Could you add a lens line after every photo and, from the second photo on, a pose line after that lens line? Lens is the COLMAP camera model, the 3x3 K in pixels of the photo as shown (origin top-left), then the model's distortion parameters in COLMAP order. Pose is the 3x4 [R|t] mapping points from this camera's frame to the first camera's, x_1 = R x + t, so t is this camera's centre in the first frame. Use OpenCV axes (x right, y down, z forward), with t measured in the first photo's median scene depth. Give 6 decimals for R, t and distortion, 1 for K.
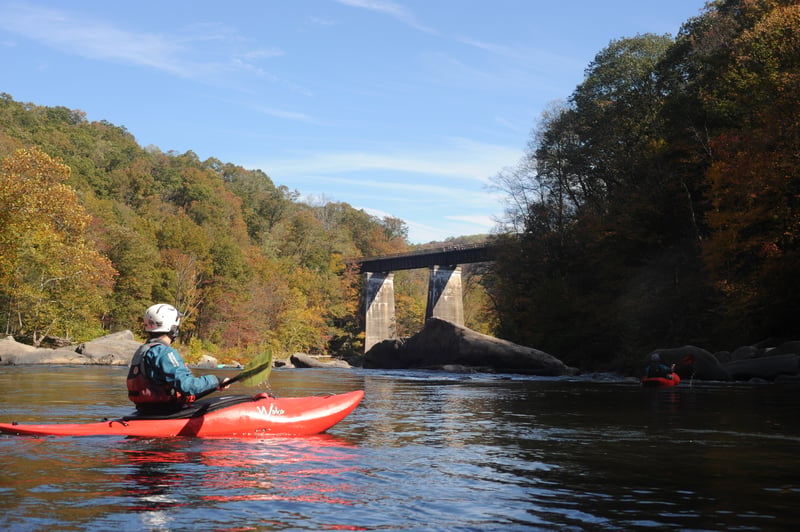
lens RADIAL K [[1168.8, 0, 400.0], [0, 1168.8, 266.0], [0, 0, 1]] dist [-0.092979, 0.114249]
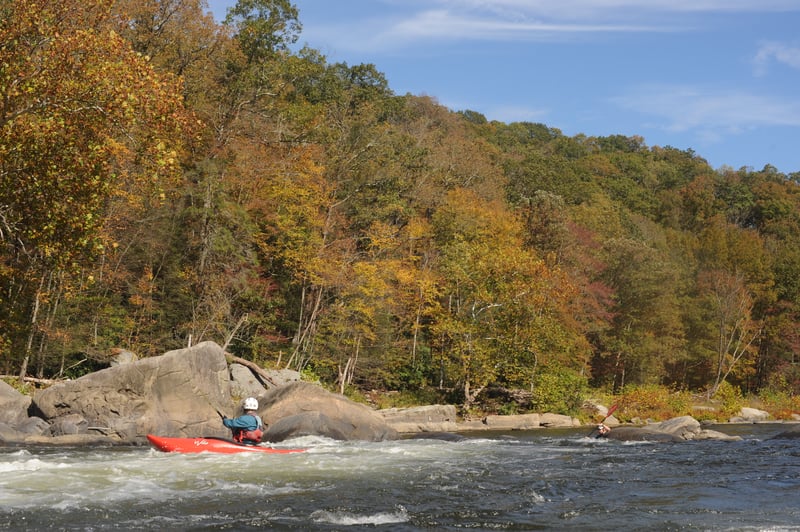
lens RADIAL K [[1168.8, 0, 400.0], [0, 1168.8, 266.0], [0, 0, 1]] dist [-0.092979, 0.114249]
pose [[0.857638, -0.093151, -0.505747, 0.008313], [0.067111, 0.995321, -0.069517, 0.015687], [0.509856, 0.025679, 0.859876, 0.175183]]
